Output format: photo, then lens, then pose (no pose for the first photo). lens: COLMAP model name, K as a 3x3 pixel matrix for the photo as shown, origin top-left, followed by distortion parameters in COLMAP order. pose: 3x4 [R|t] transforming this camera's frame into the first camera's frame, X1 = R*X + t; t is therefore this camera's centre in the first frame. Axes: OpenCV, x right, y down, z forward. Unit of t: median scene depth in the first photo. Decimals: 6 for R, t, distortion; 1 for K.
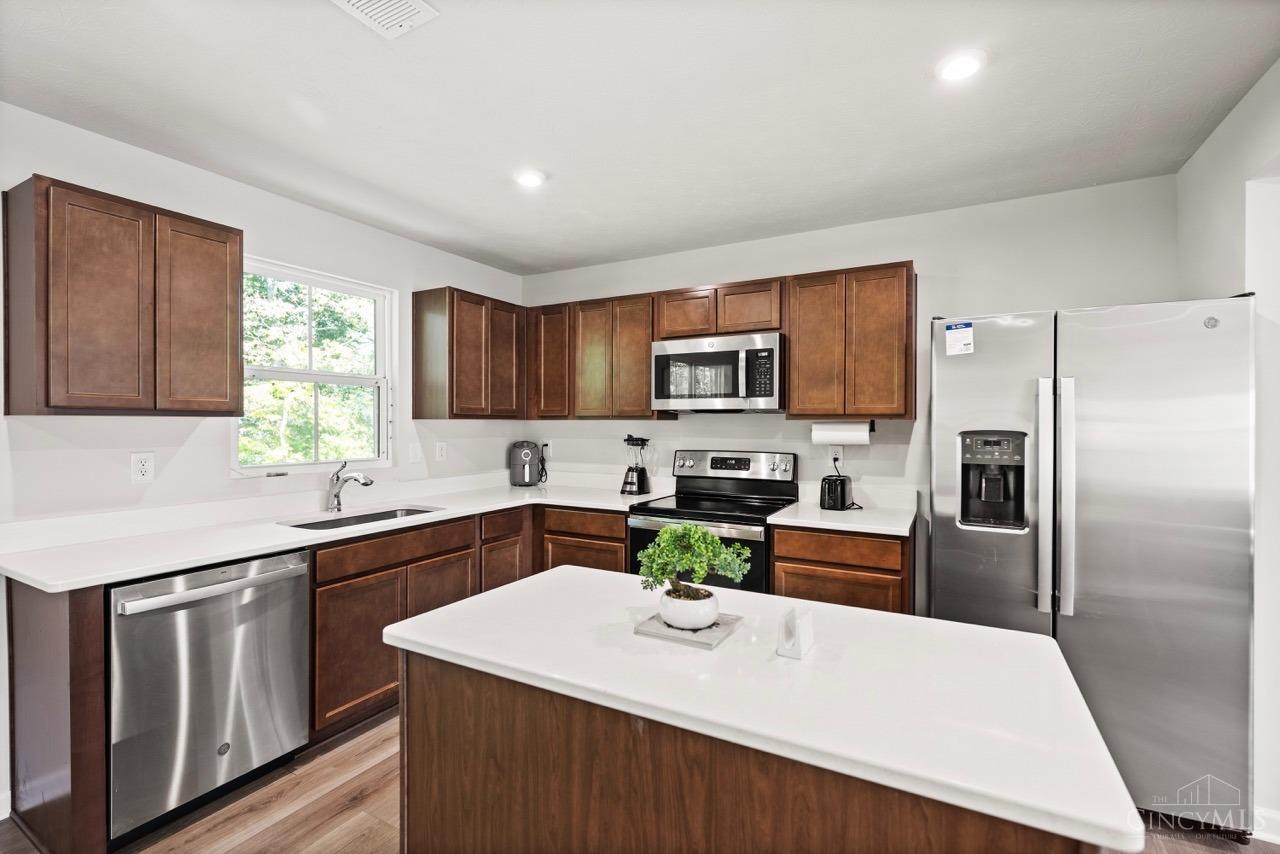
lens RADIAL K [[573.5, 0, 636.0], [0, 573.5, 425.0], [0, 0, 1]] dist [-0.000189, -0.000425]
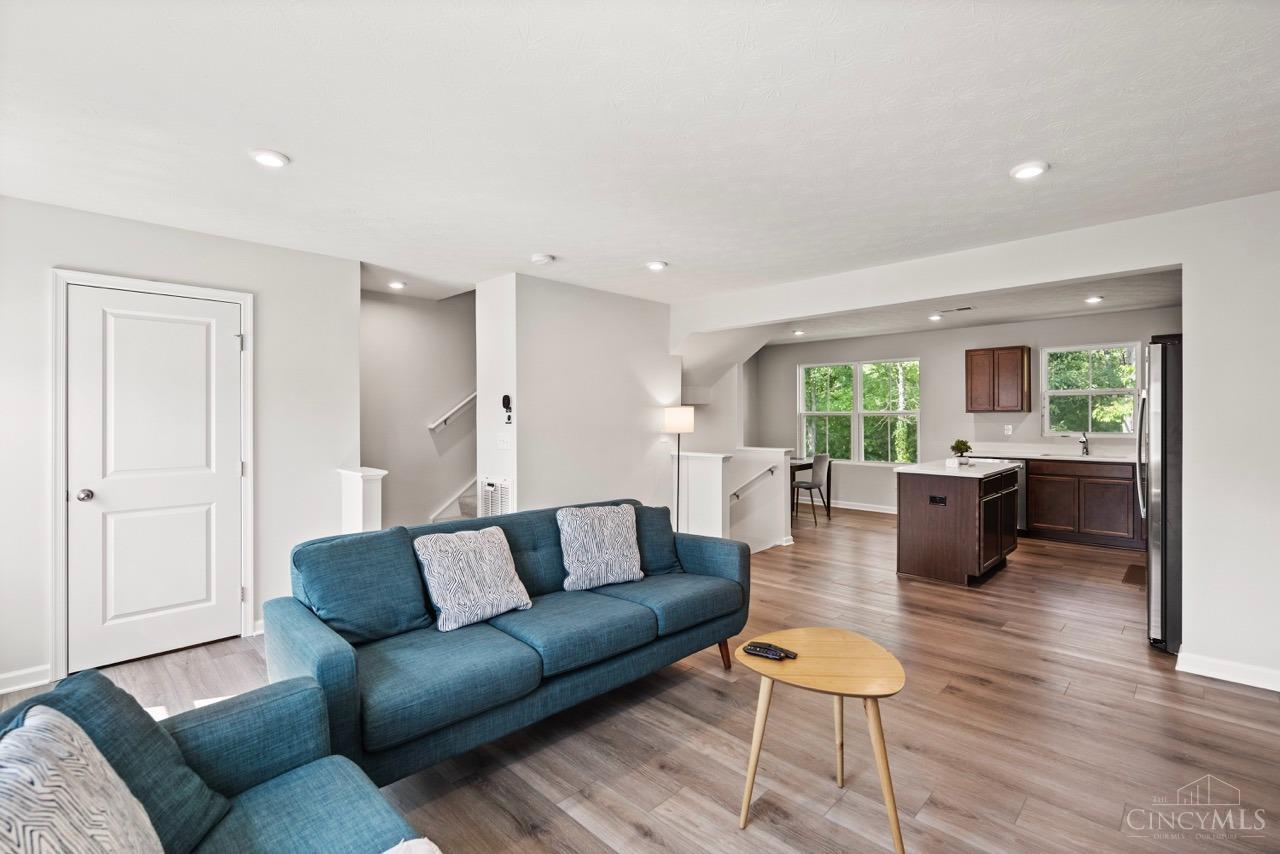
lens RADIAL K [[573.5, 0, 636.0], [0, 573.5, 415.8], [0, 0, 1]] dist [-0.000189, -0.000425]
pose [[-0.270724, -0.000075, -0.962657, 2.026510], [0.001839, 0.999998, -0.000595, -0.000157], [0.962655, -0.001932, -0.270723, -0.052534]]
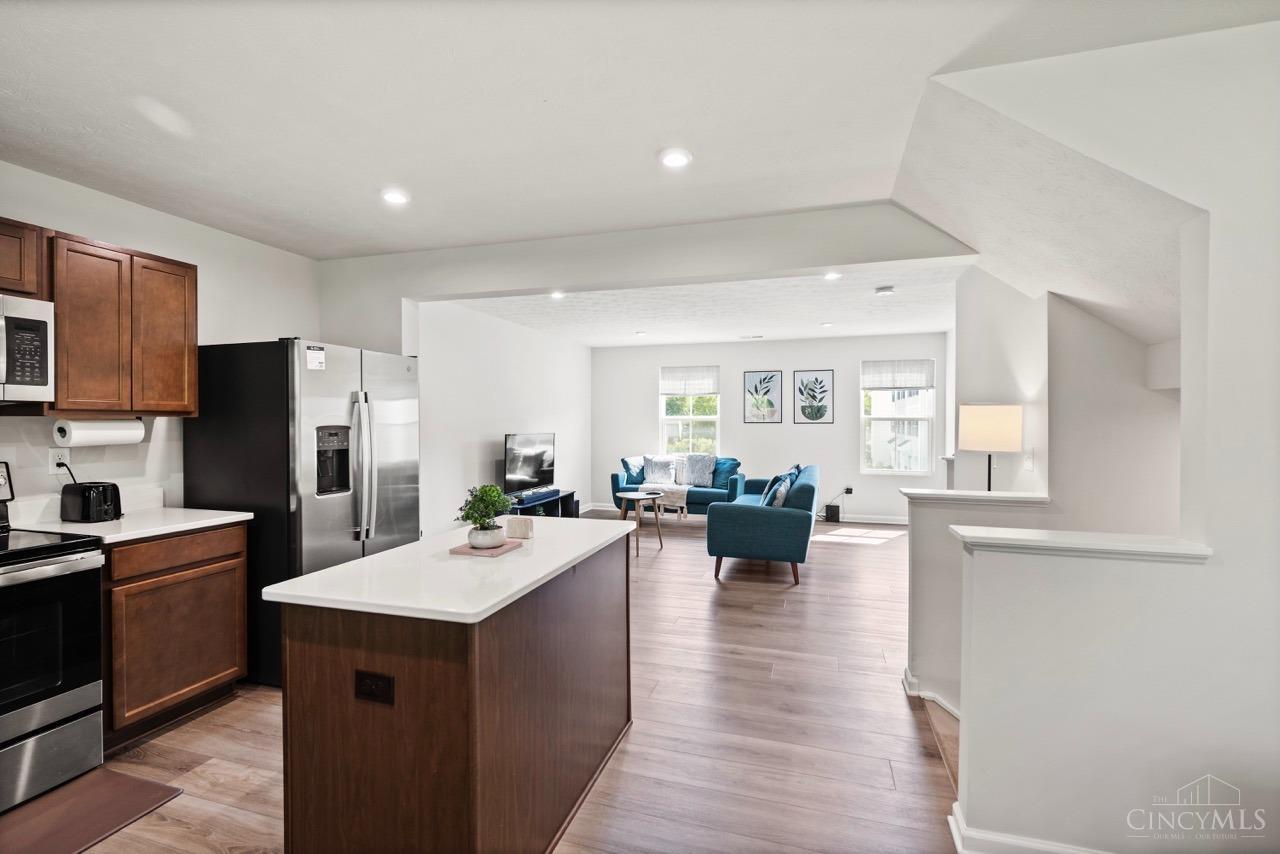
lens RADIAL K [[573.5, 0, 635.9], [0, 573.5, 427.3], [0, 0, 1]] dist [-0.000189, -0.000425]
pose [[-0.200099, -0.013200, 0.979687, -0.676492], [0.001404, 0.999904, 0.013759, -0.003603], [-0.979775, 0.004129, -0.200061, 0.397635]]
